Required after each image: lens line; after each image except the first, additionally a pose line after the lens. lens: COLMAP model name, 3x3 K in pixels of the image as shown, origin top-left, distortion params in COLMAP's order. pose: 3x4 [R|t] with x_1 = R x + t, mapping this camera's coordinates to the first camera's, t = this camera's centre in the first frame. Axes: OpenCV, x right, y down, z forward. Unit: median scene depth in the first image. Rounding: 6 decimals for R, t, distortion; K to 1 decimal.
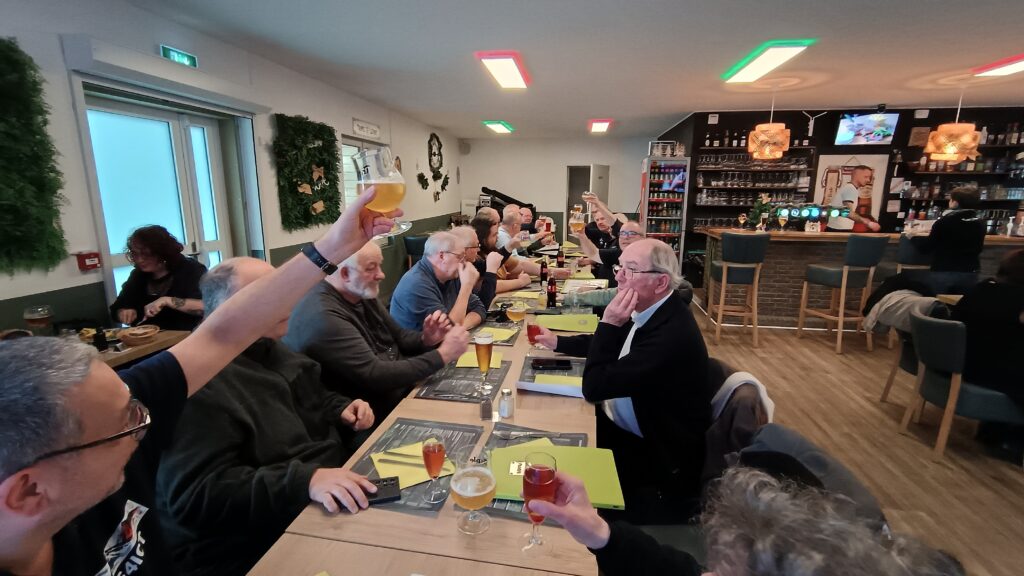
lens RADIAL K [[465.8, 0, 509.3], [0, 465.8, 284.1], [0, 0, 1]] dist [0.000004, -0.000327]
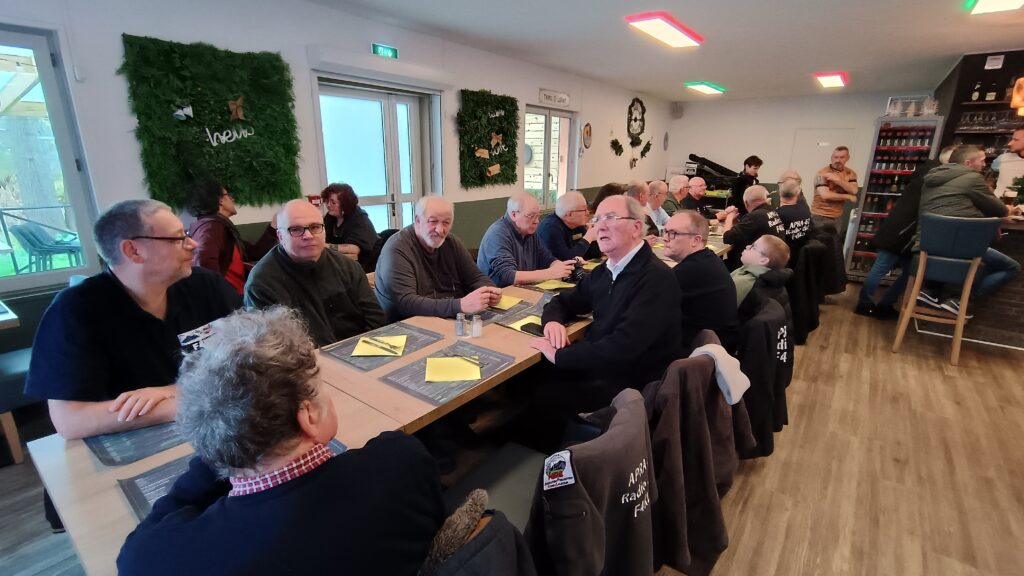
lens RADIAL K [[464.7, 0, 516.2], [0, 464.7, 289.4], [0, 0, 1]] dist [-0.003889, -0.000038]
pose [[0.883726, 0.138031, -0.447186, 0.230641], [-0.102638, 0.989417, 0.102566, 0.007017], [0.456611, -0.044742, 0.888541, -0.021863]]
